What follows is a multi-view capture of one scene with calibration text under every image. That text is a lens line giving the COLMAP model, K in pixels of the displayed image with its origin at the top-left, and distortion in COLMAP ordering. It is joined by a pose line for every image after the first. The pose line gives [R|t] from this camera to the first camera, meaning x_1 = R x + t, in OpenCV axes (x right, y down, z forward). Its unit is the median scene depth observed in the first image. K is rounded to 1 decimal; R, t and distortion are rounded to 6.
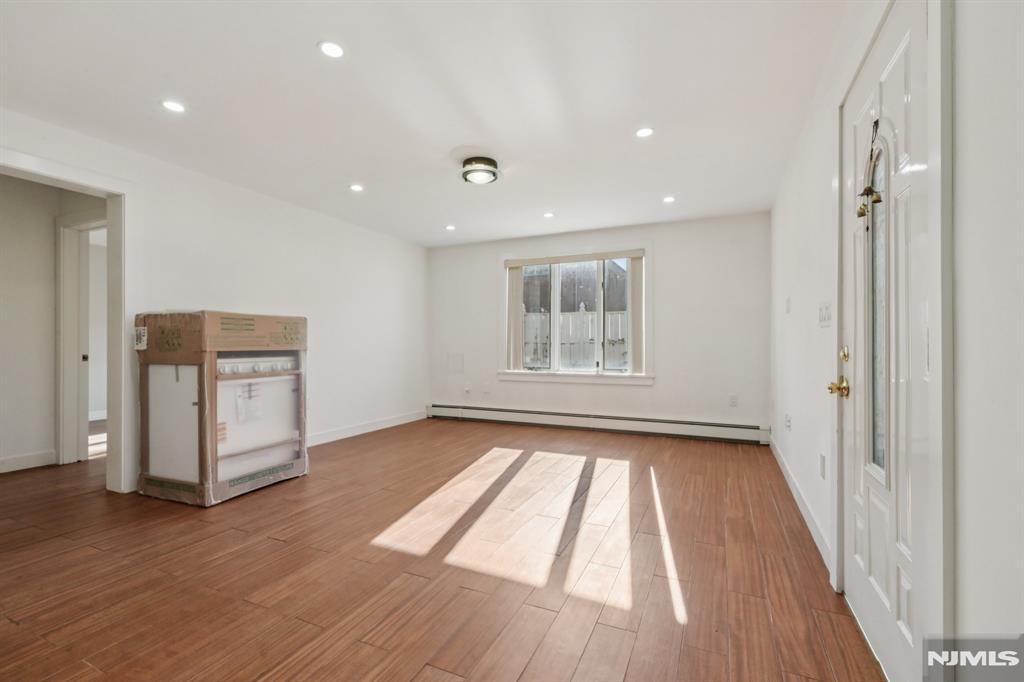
lens RADIAL K [[469.6, 0, 548.0], [0, 469.6, 338.0], [0, 0, 1]] dist [0.000603, 0.000289]
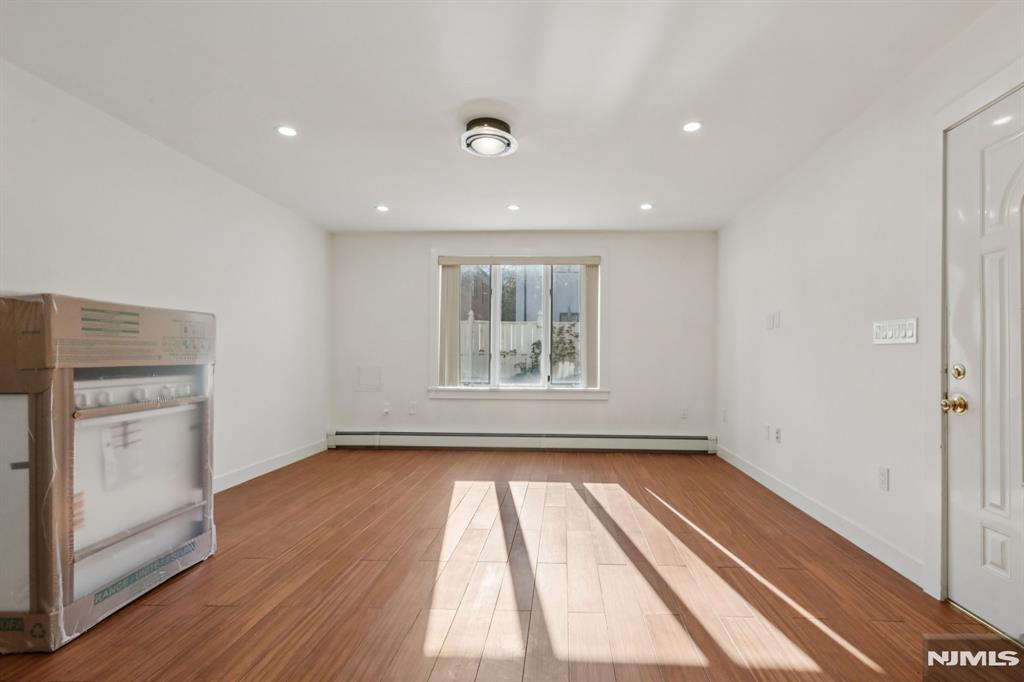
lens RADIAL K [[469.6, 0, 580.7], [0, 469.6, 351.3], [0, 0, 1]] dist [0.000603, 0.000289]
pose [[0.924744, 0.009818, 0.380463, -0.253514], [-0.011858, 0.999925, 0.003020, -0.000338], [-0.380405, -0.007304, 0.924791, 0.177974]]
